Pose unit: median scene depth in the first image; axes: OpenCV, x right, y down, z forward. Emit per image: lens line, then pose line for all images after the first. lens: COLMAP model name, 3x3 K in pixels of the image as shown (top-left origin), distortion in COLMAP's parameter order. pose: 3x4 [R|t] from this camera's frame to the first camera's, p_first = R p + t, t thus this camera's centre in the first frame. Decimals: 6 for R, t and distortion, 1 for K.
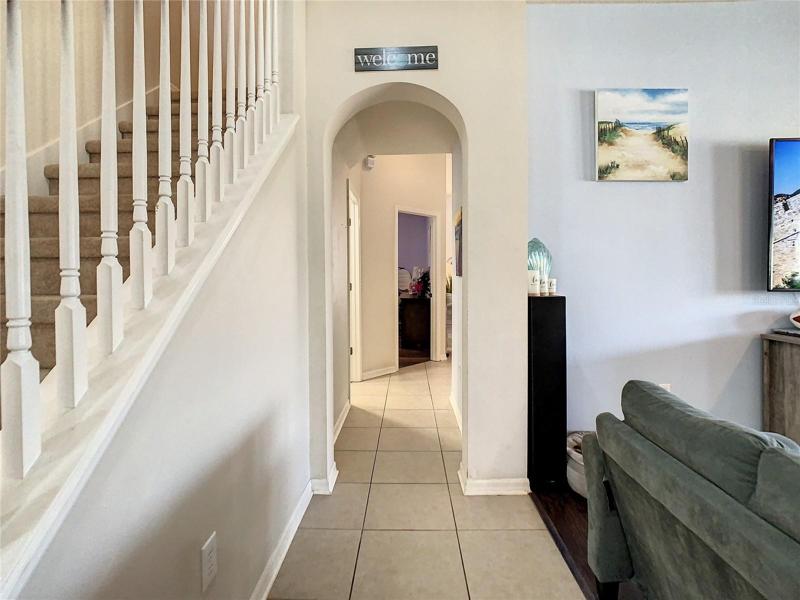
lens RADIAL K [[409.3, 0, 398.6], [0, 409.3, 281.7], [0, 0, 1]] dist [-0.030771, 0.002242]
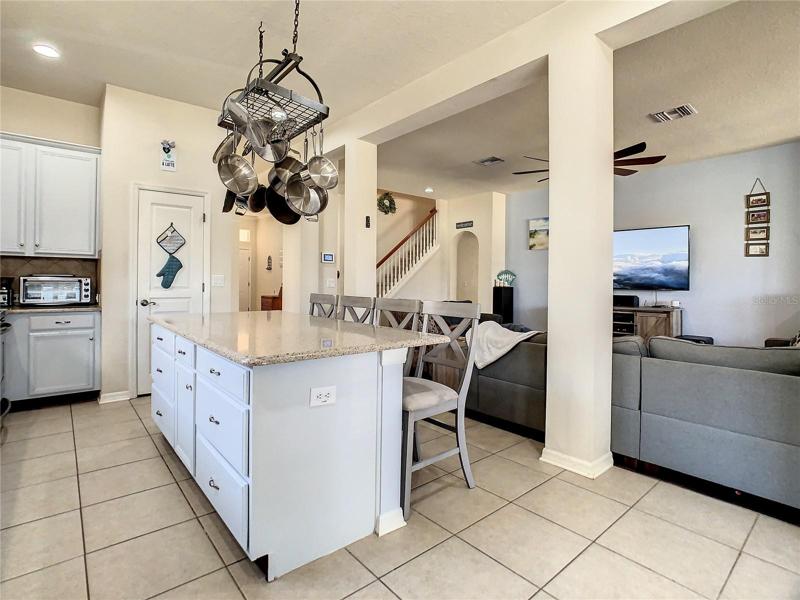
lens RADIAL K [[409.3, 0, 398.6], [0, 409.3, 281.7], [0, 0, 1]] dist [-0.030771, 0.002242]
pose [[0.663804, 0.014632, -0.747764, 2.133112], [-0.017804, 0.999834, 0.003760, -0.006664], [0.747695, 0.010817, 0.663954, -1.756309]]
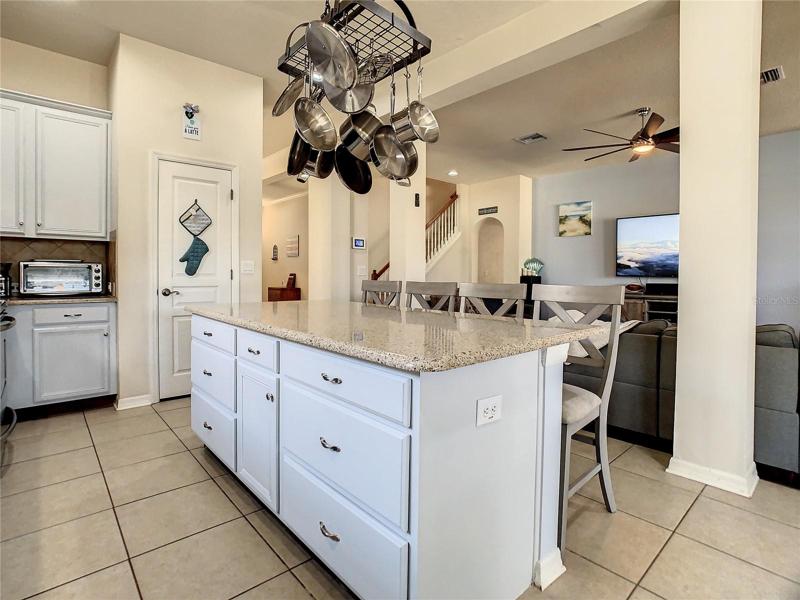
lens RADIAL K [[409.3, 0, 398.6], [0, 409.3, 281.7], [0, 0, 1]] dist [-0.030771, 0.002242]
pose [[0.683280, 0.024260, -0.729754, 1.834363], [-0.013568, 0.999697, 0.020530, 0.024353], [0.730031, -0.004126, 0.683402, -1.808410]]
